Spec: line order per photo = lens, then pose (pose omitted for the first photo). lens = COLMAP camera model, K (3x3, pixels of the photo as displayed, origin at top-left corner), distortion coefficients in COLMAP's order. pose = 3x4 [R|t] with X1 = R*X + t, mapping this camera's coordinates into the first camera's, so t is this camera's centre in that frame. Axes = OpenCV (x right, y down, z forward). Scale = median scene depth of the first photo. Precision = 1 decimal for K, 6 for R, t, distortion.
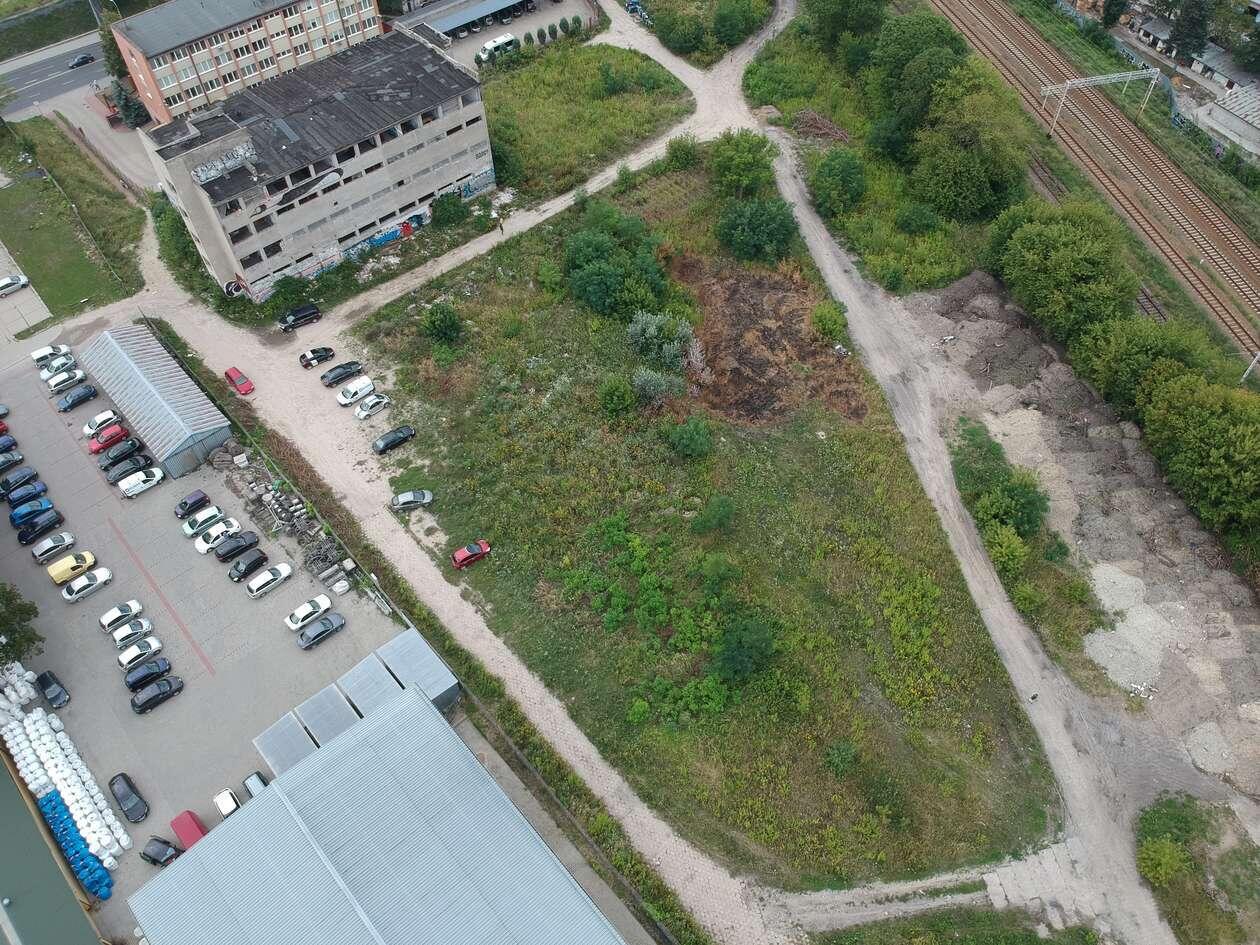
lens RADIAL K [[927.7, 0, 643.0], [0, 927.7, 465.3], [0, 0, 1]] dist [0.083434, -0.152845]
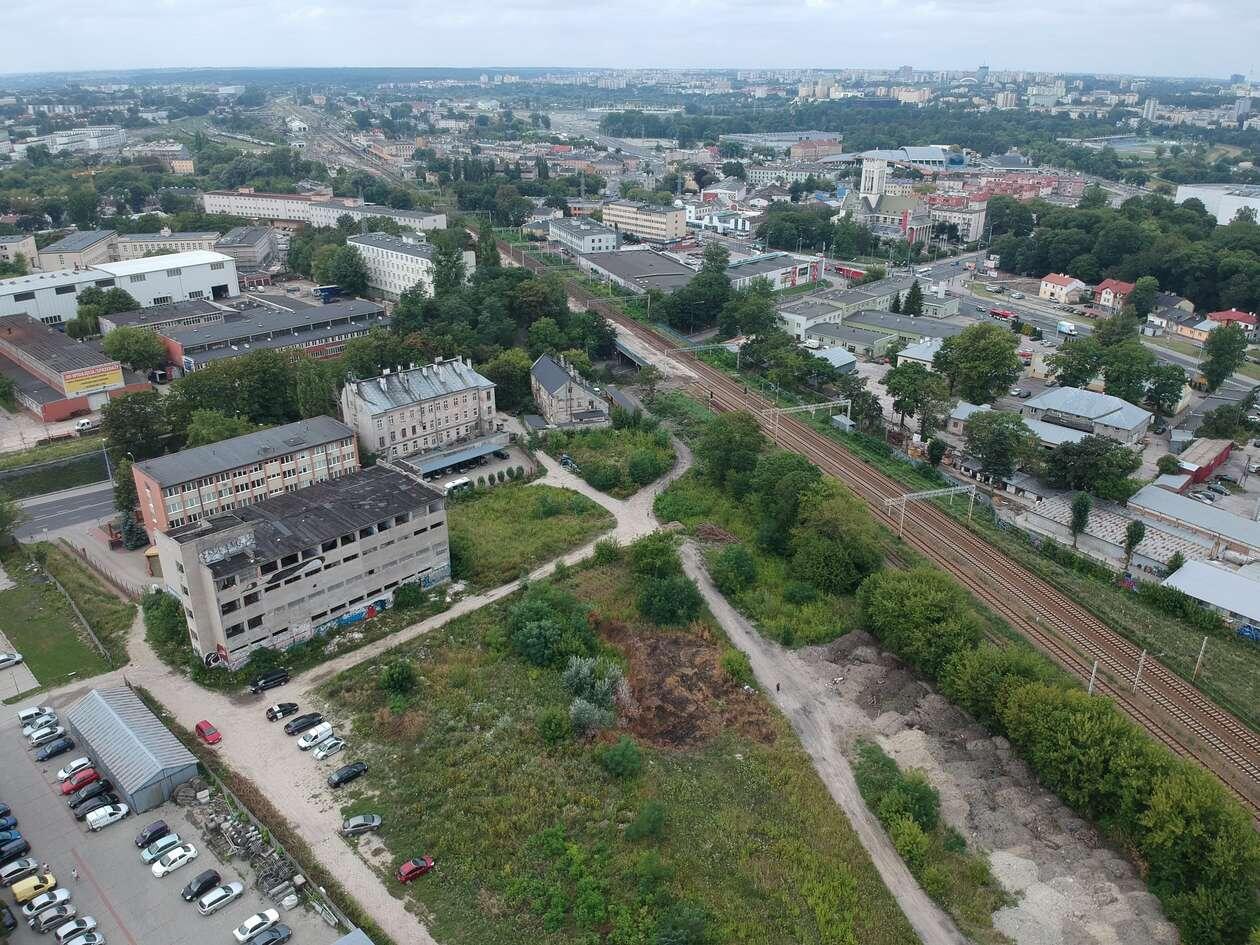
lens RADIAL K [[919.0, 0, 644.9], [0, 919.0, 475.0], [0, 0, 1]] dist [0.110511, -0.196488]
pose [[0.996594, -0.015217, 0.081054, -0.005278], [0.052171, 0.877511, -0.476711, 0.178798], [-0.063872, 0.479315, 0.875315, -0.121900]]
